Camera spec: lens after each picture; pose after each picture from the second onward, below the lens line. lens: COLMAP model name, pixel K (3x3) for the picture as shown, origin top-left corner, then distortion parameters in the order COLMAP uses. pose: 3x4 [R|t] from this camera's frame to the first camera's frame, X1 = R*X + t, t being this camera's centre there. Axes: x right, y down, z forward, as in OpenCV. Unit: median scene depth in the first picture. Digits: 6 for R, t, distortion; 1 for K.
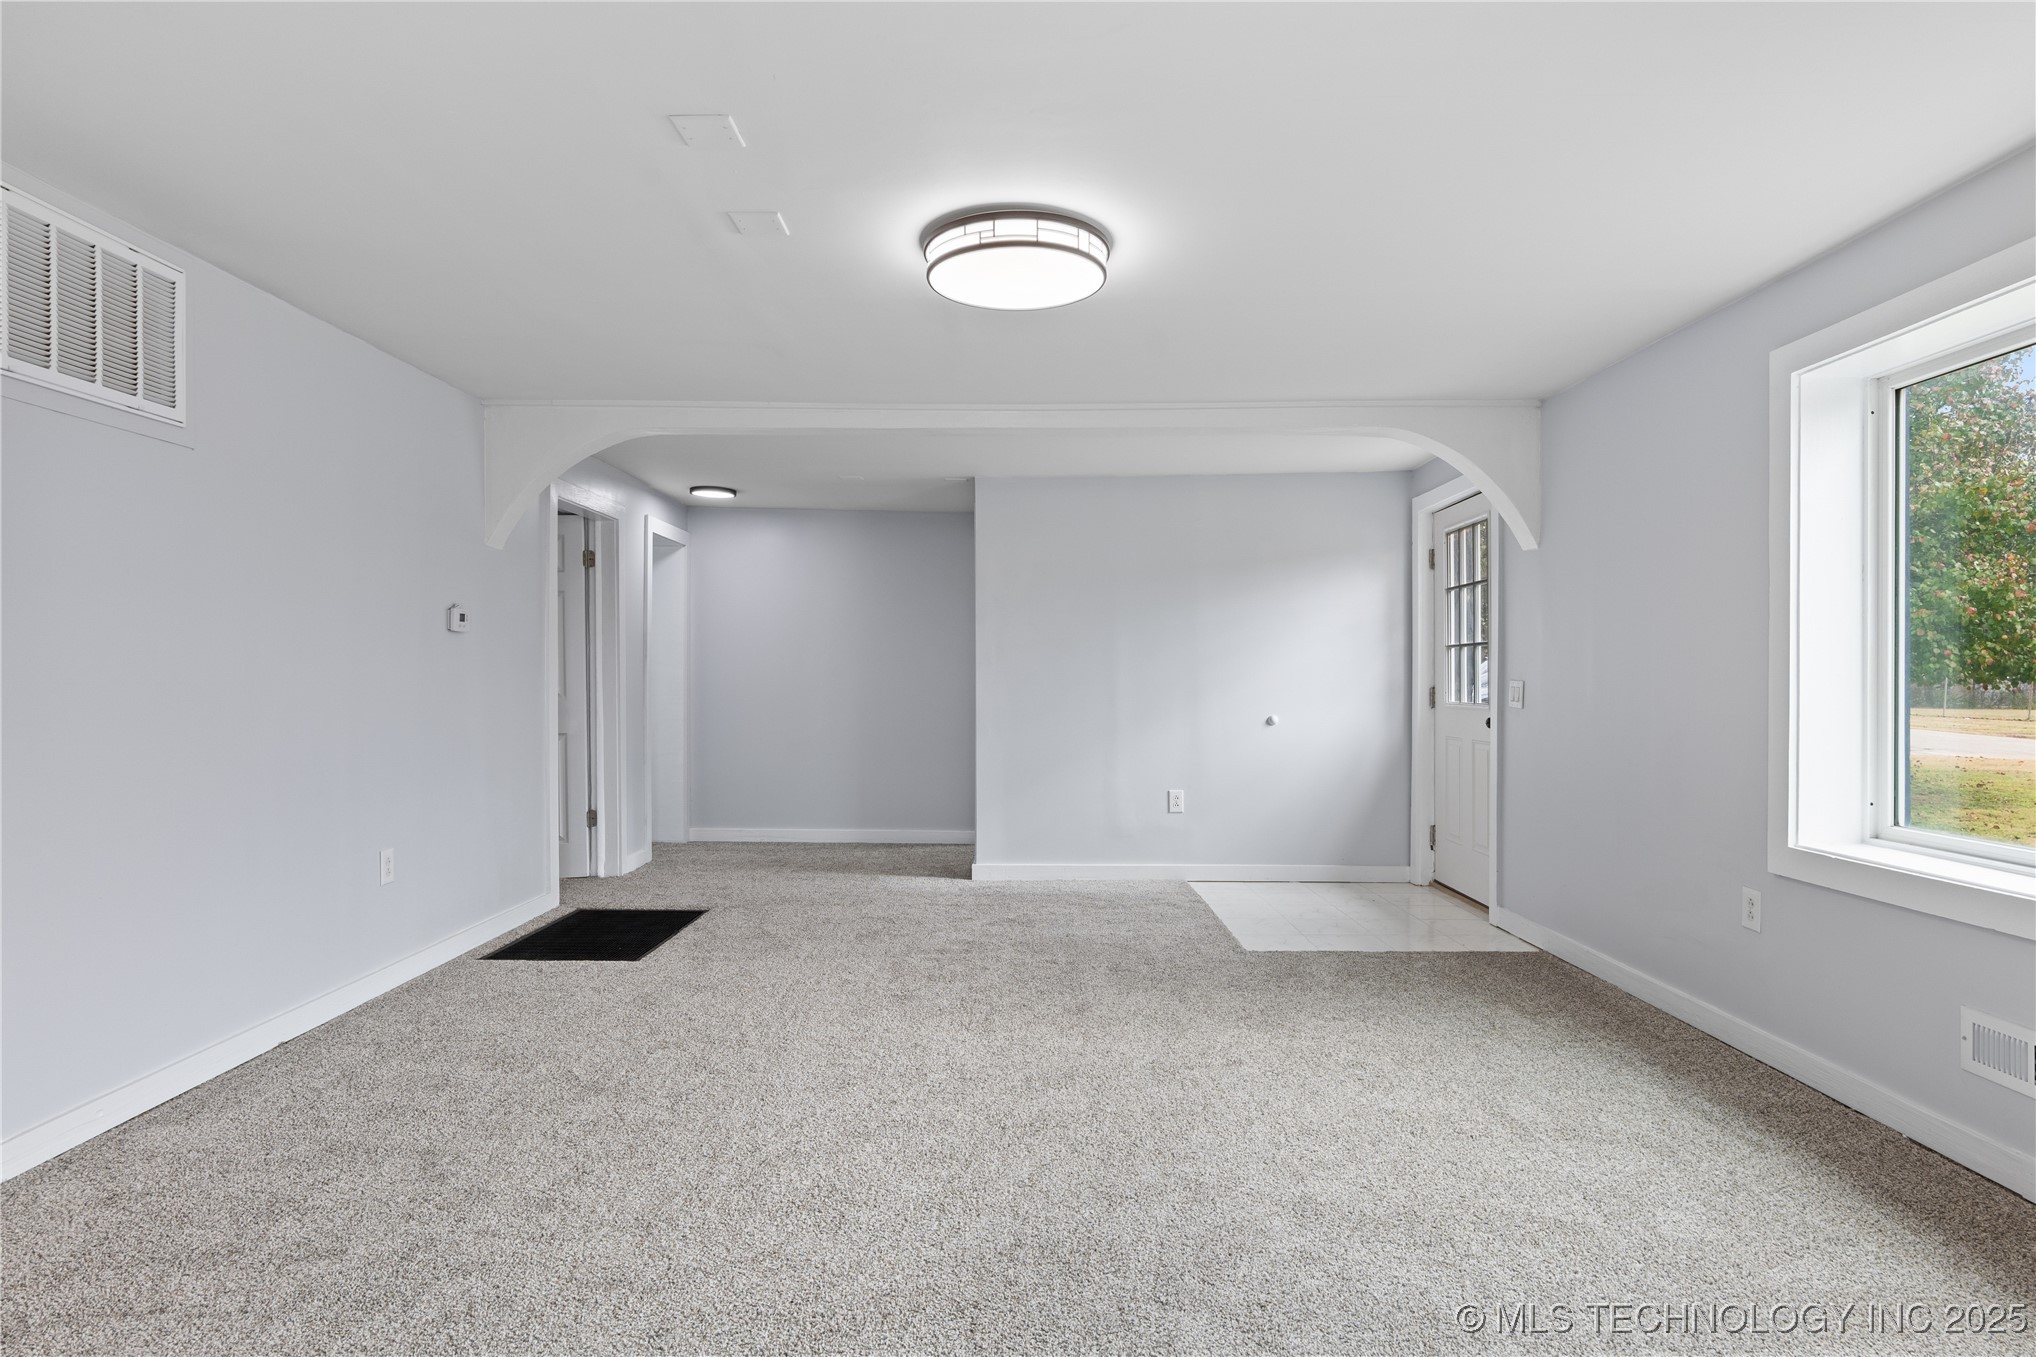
lens RADIAL K [[1080.4, 0, 1023.5], [0, 1080.4, 675.5], [0, 0, 1]] dist [-0.021918, 0.012805]
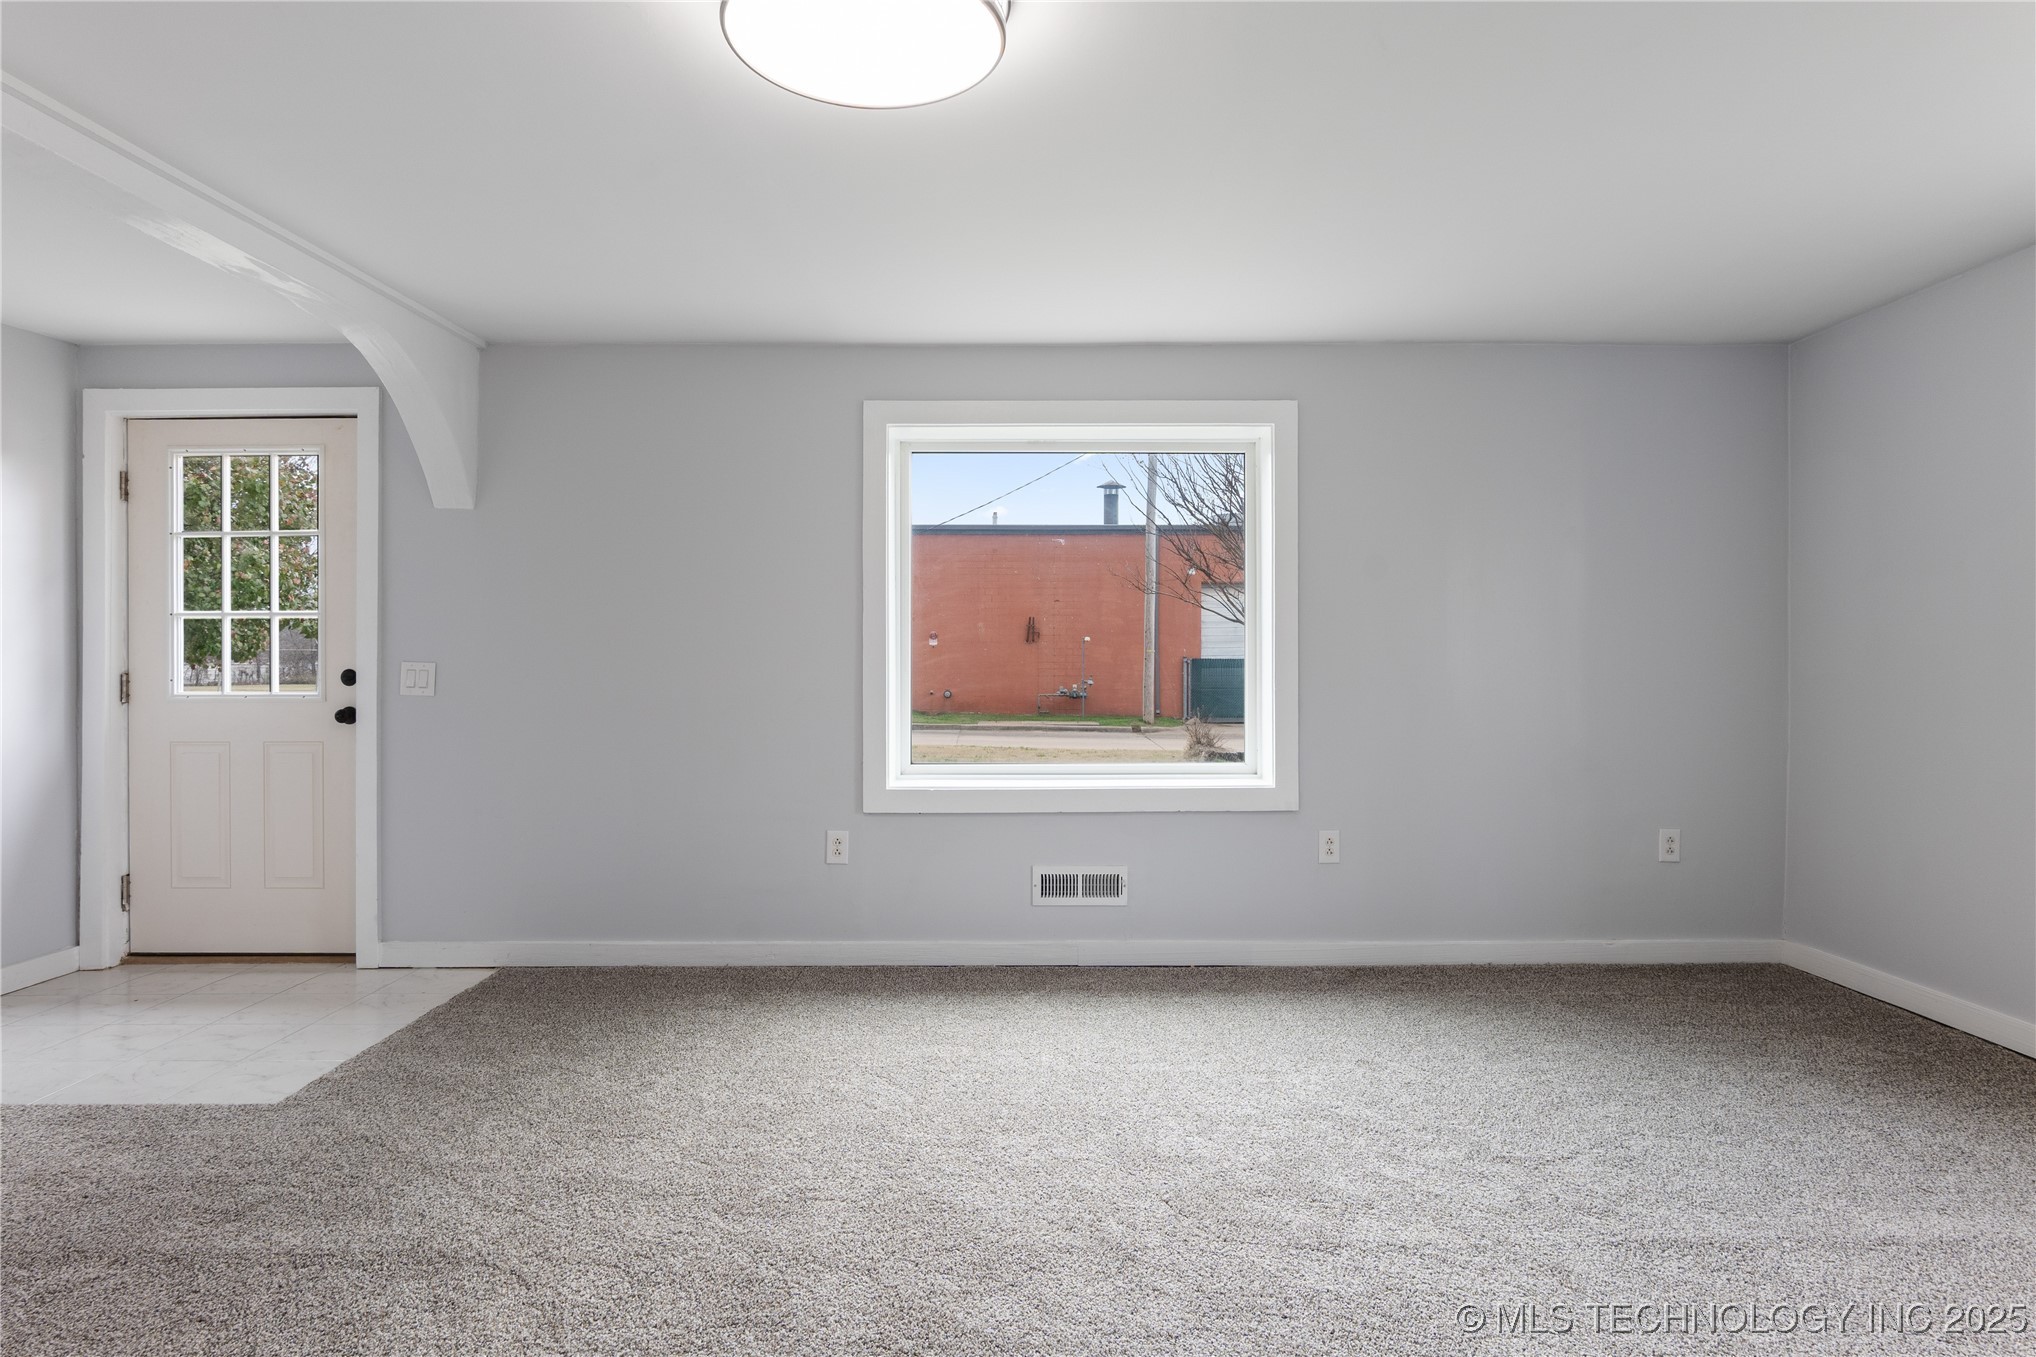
lens RADIAL K [[1086.8, 0, 1021.0], [0, 1086.8, 657.3], [0, 0, 1]] dist [-0.023328, 0.016611]
pose [[-0.004708, 0.000308, 0.999989, -0.434501], [-0.002062, 0.999998, -0.000317, -0.000004], [-0.999987, -0.002063, -0.004707, 0.608786]]
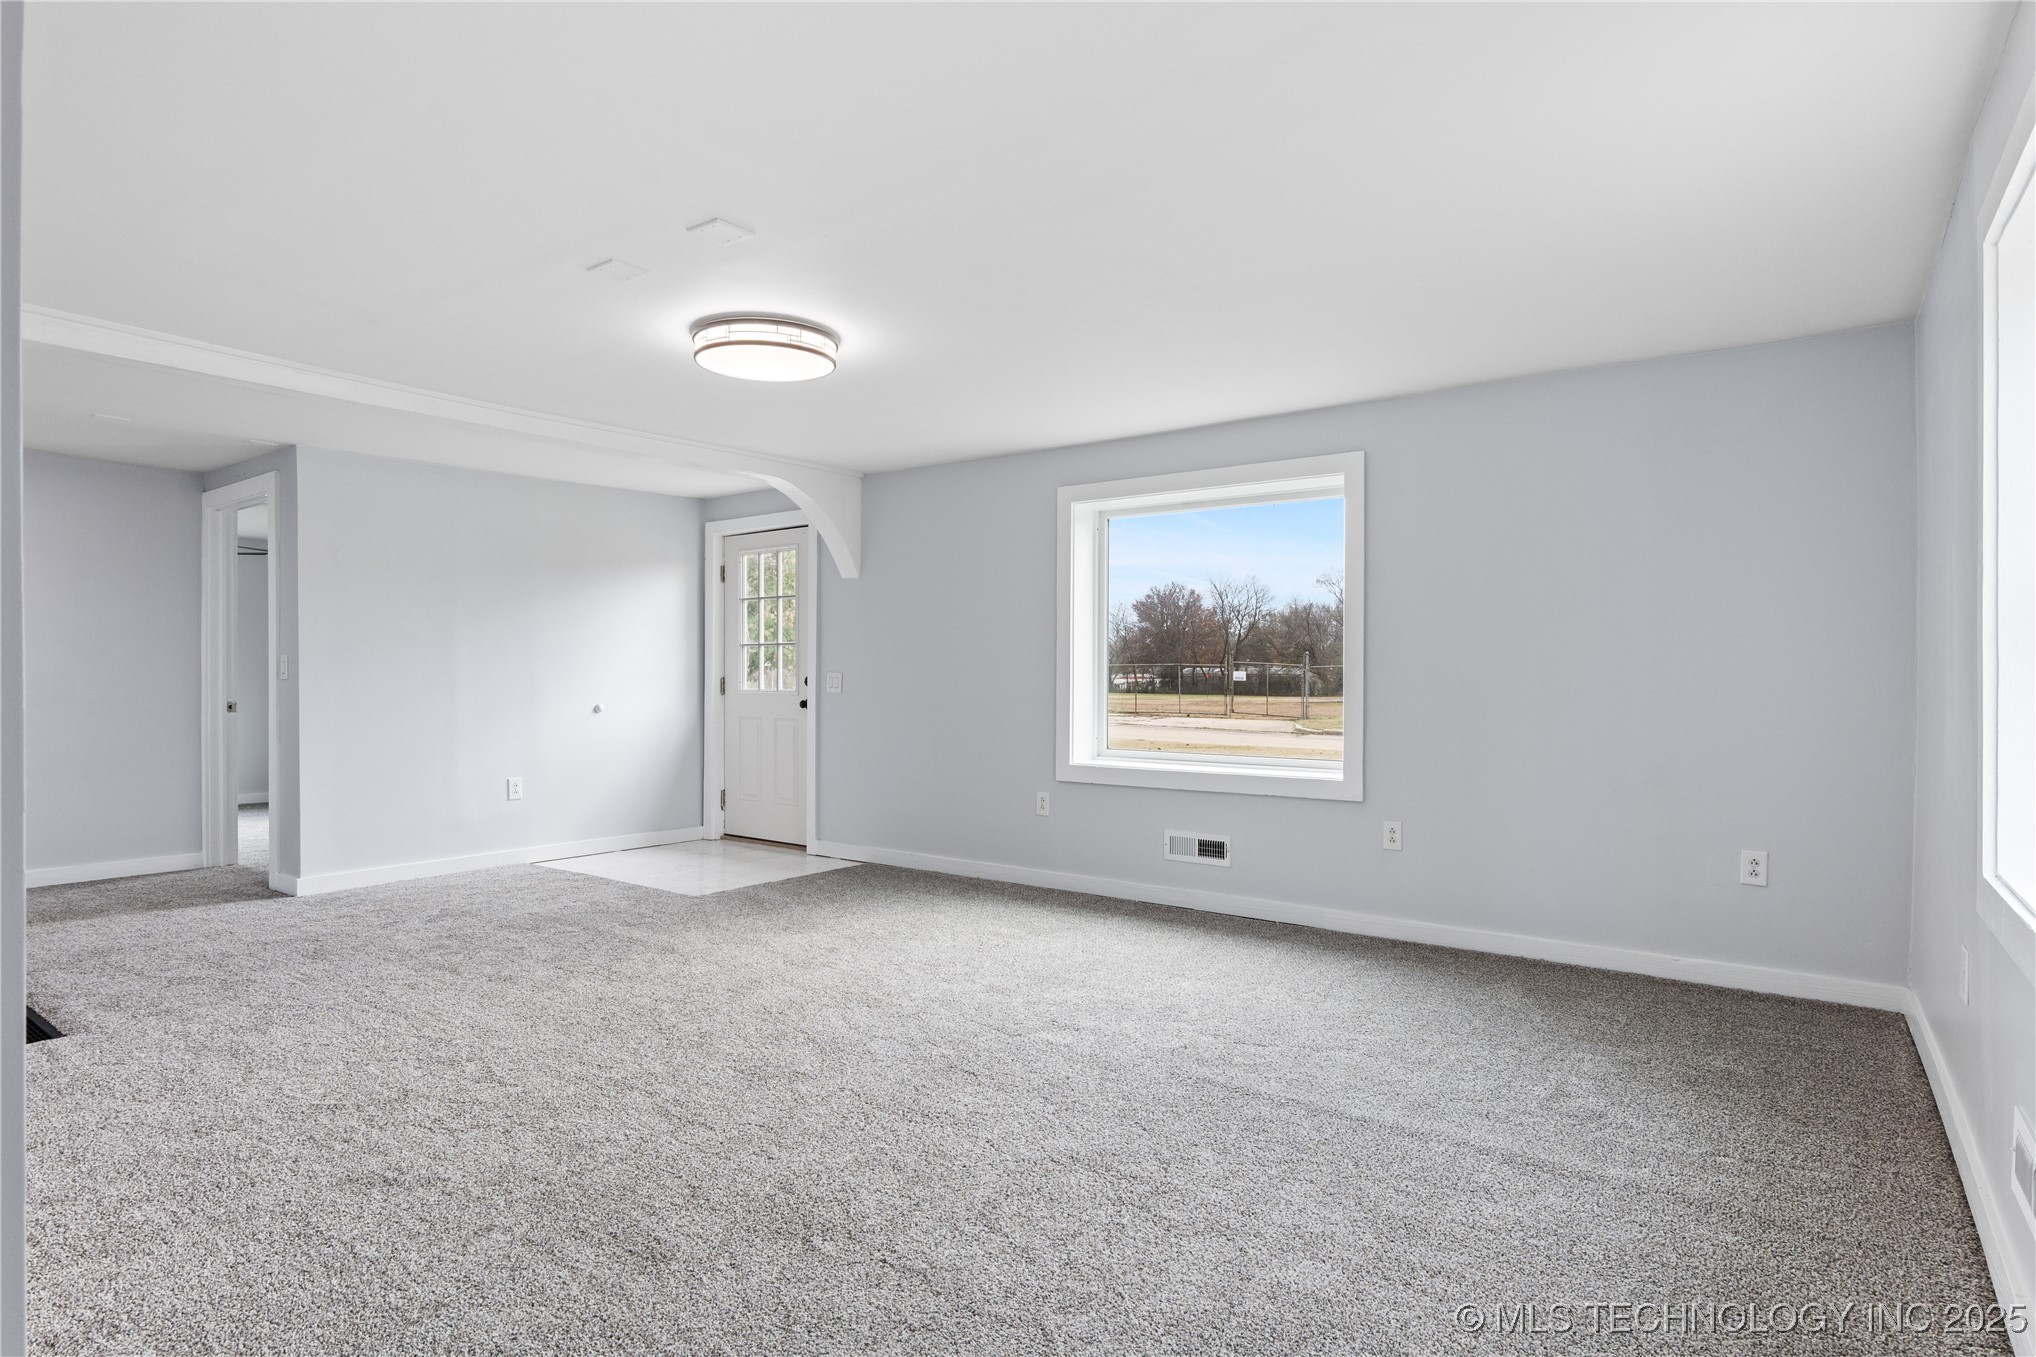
lens RADIAL K [[1080.4, 0, 1023.5], [0, 1080.4, 675.5], [0, 0, 1]] dist [-0.021918, 0.012805]
pose [[0.591445, -0.002873, 0.806340, -0.579969], [-0.003832, 0.999972, 0.006374, -0.001388], [-0.806336, -0.006860, 0.591417, -0.011037]]
